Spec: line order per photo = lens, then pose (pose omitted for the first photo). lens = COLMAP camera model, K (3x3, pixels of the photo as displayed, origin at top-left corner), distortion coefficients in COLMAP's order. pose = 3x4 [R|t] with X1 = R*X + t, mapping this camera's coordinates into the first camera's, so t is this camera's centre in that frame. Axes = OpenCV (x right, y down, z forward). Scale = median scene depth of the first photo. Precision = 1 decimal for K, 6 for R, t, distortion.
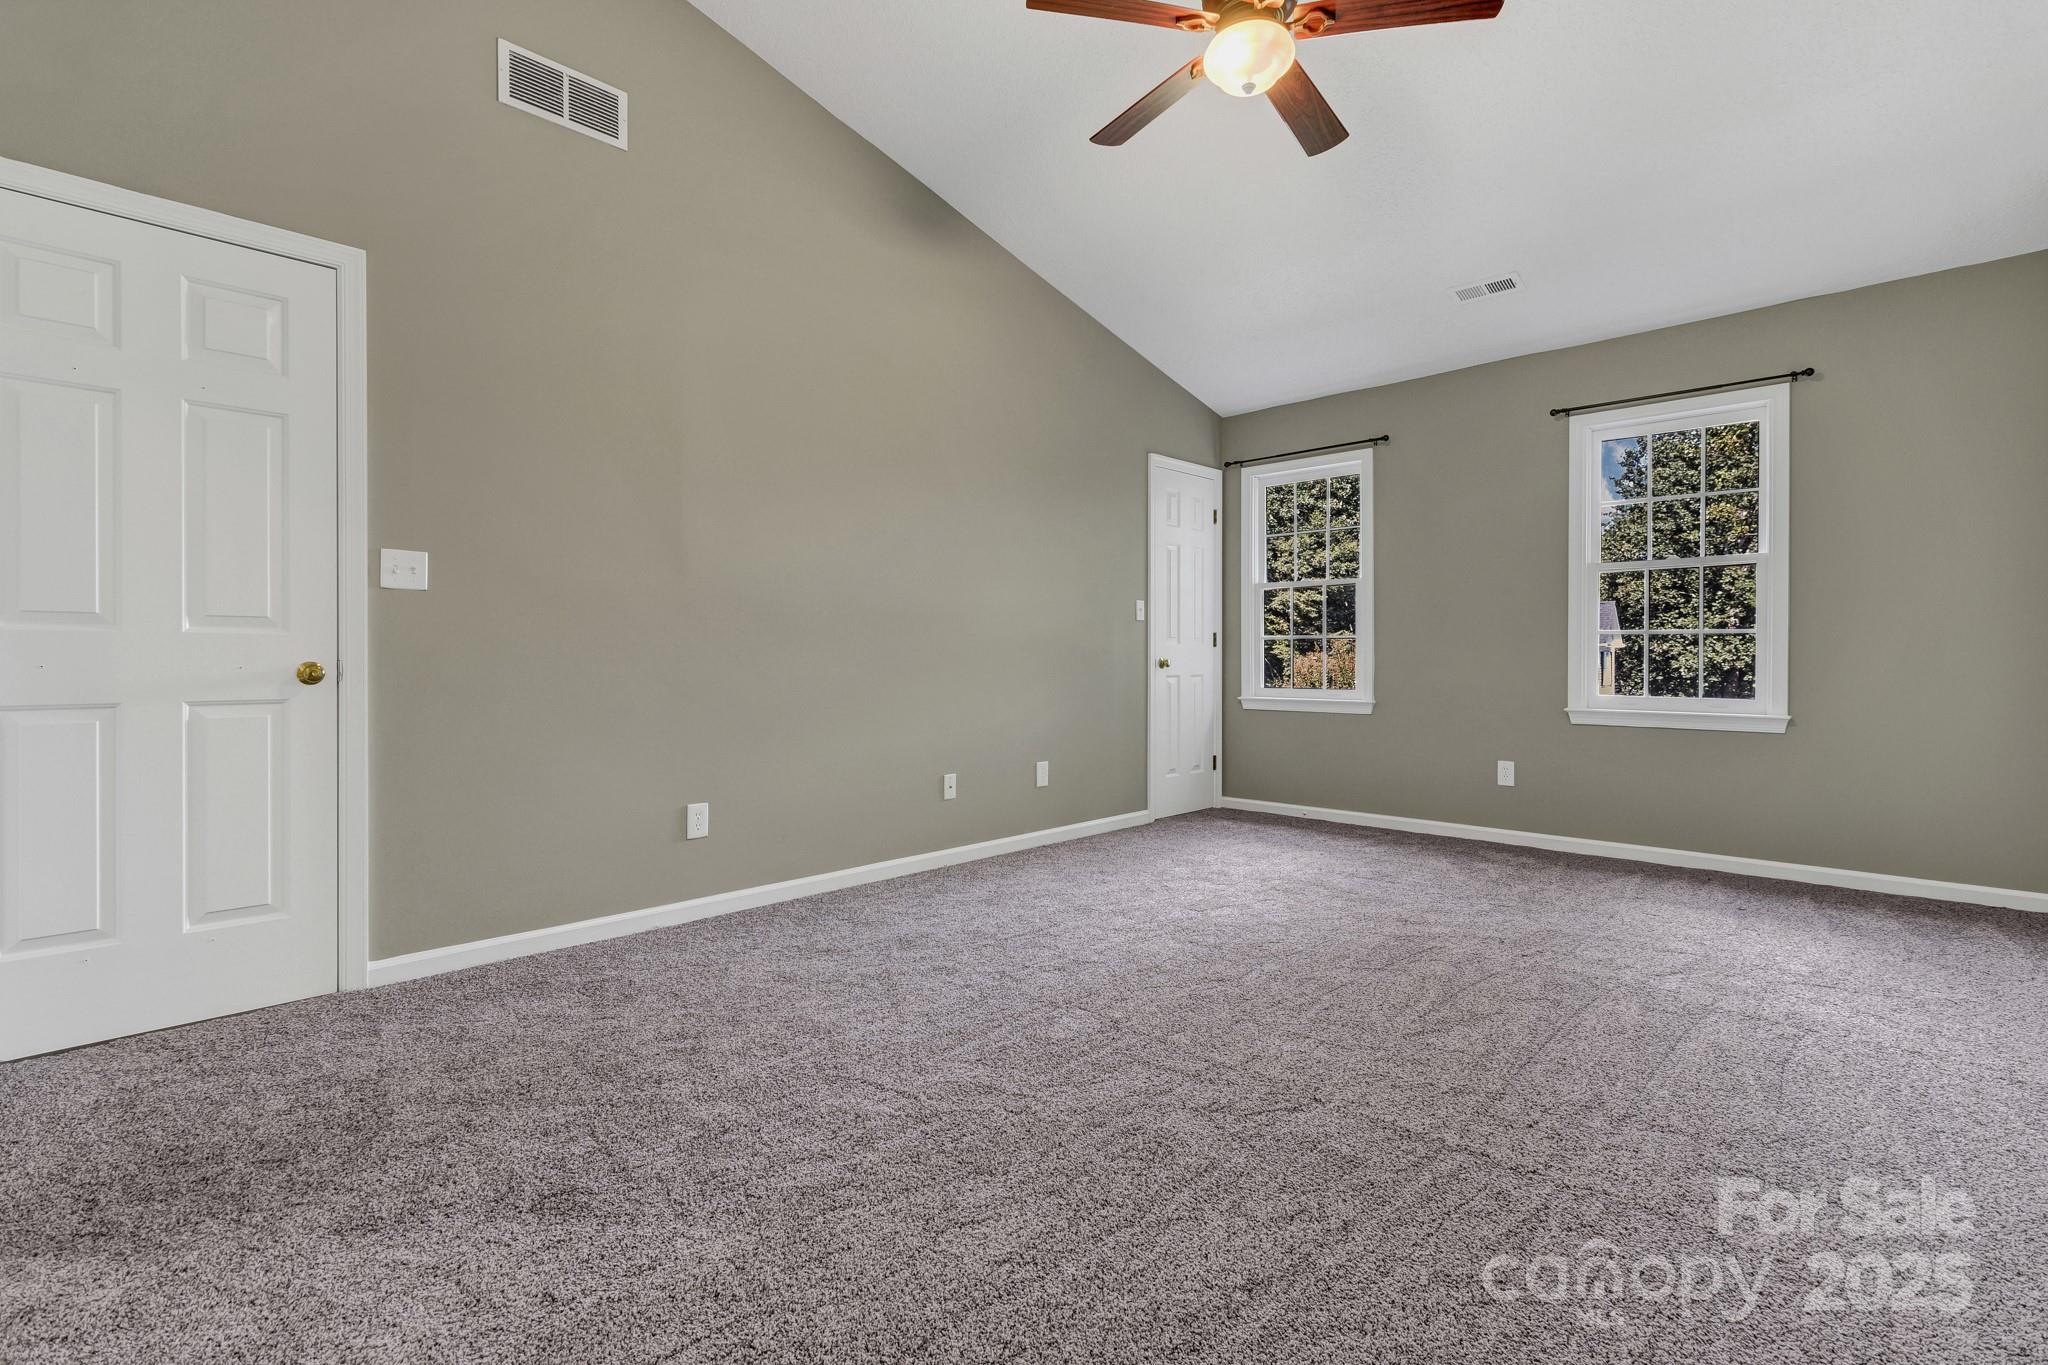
lens RADIAL K [[953.5, 0, 1041.1], [0, 953.5, 668.5], [0, 0, 1]] dist [0.001926, -0.000079]
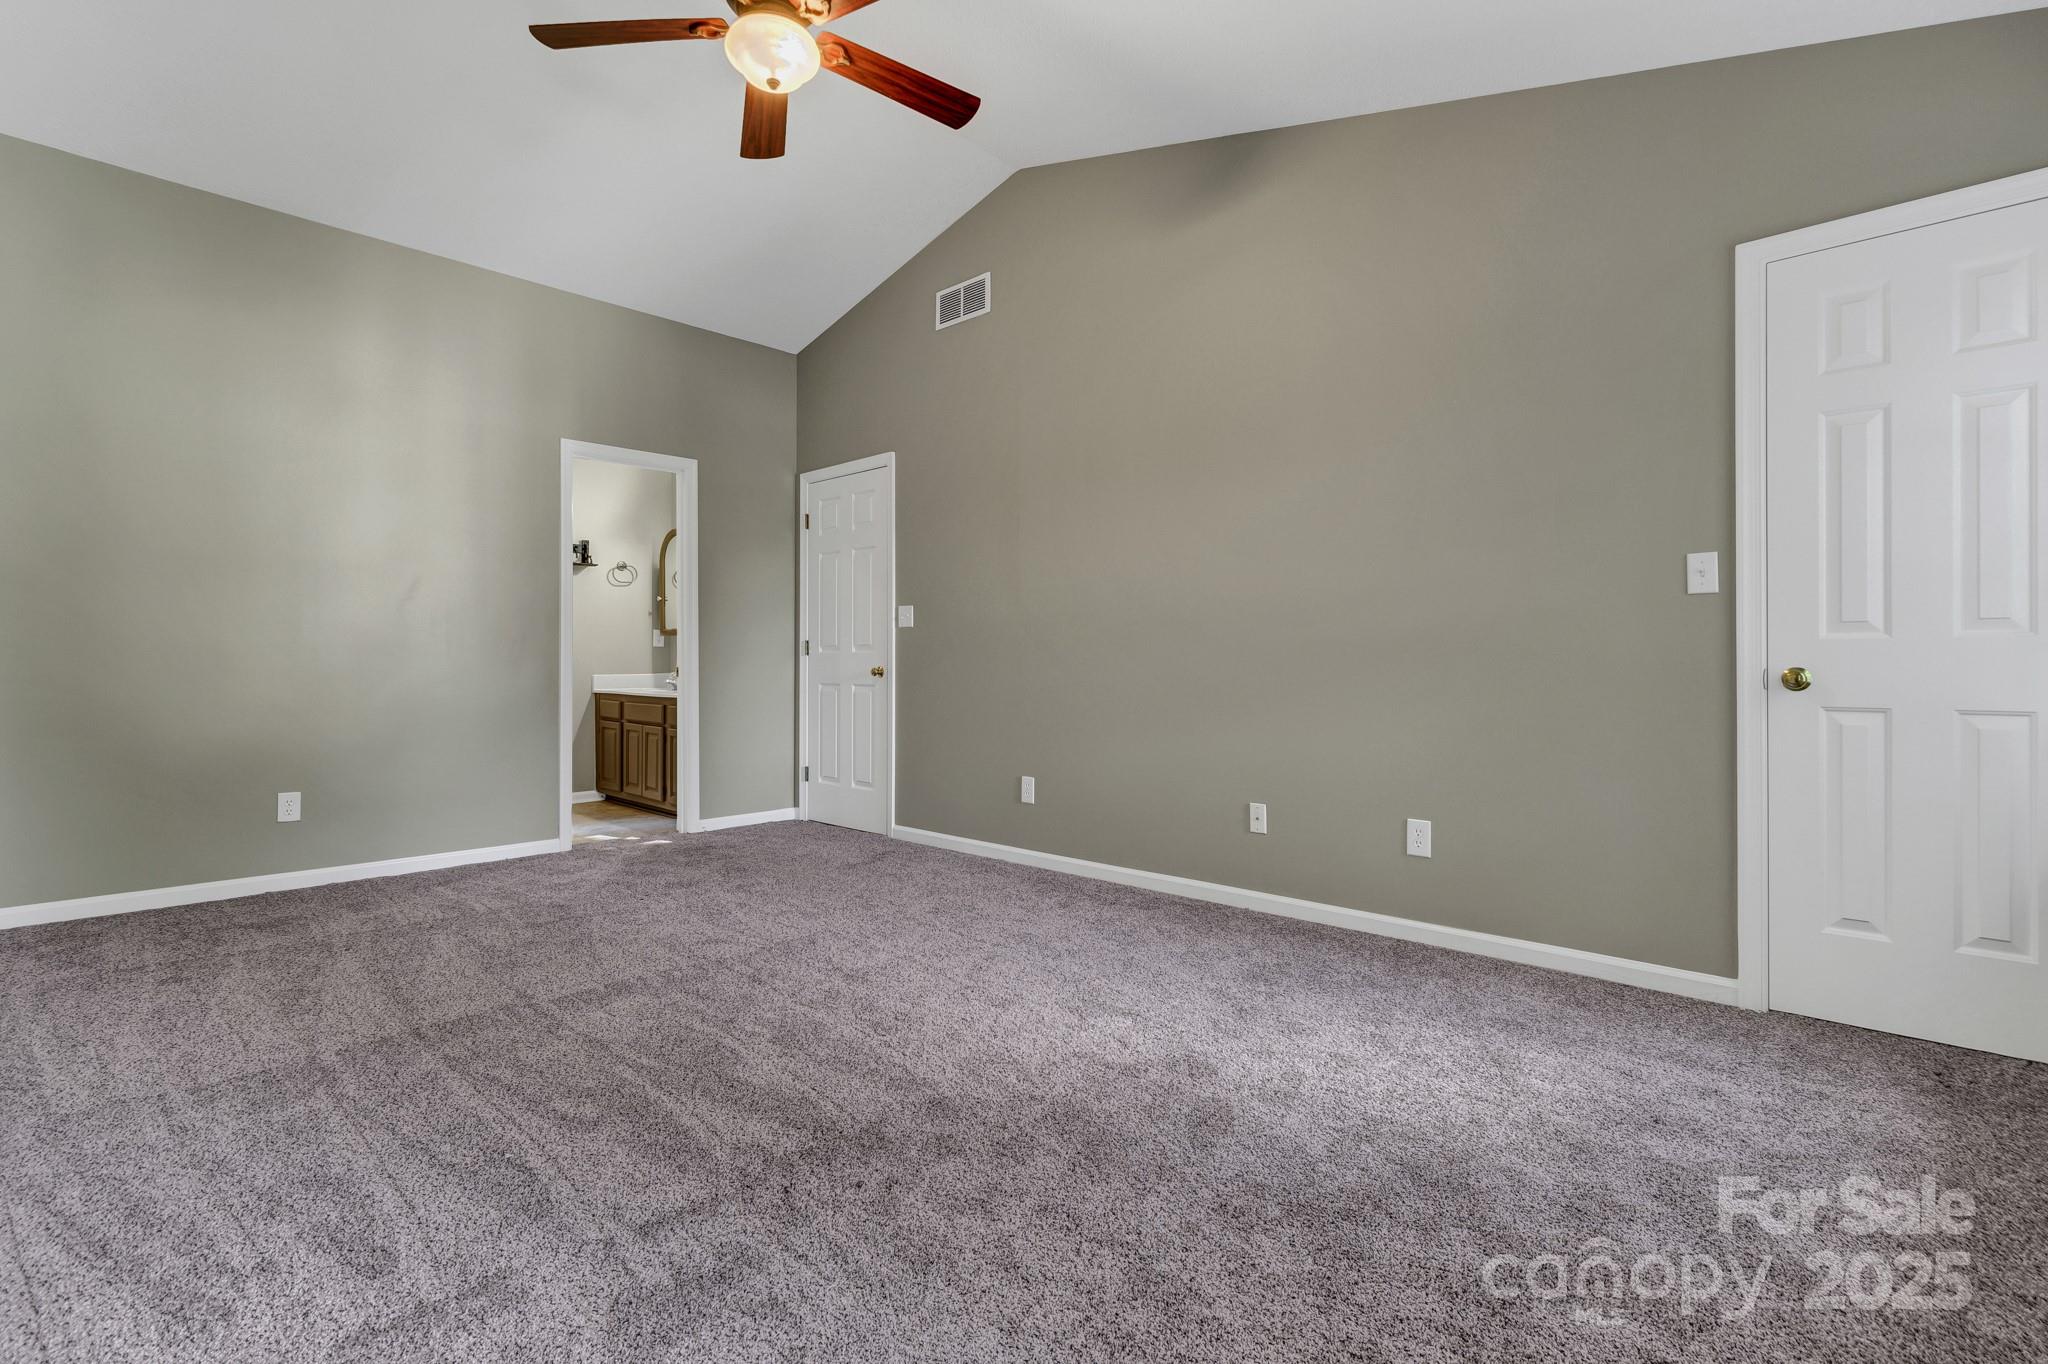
lens RADIAL K [[953.5, 0, 1025.6], [0, 953.5, 668.3], [0, 0, 1]] dist [0.001926, -0.000079]
pose [[-0.003610, 0.005951, -0.999976, 0.932245], [-0.011579, 0.999915, 0.005993, -0.014387], [0.999926, 0.011601, -0.003541, 0.990971]]
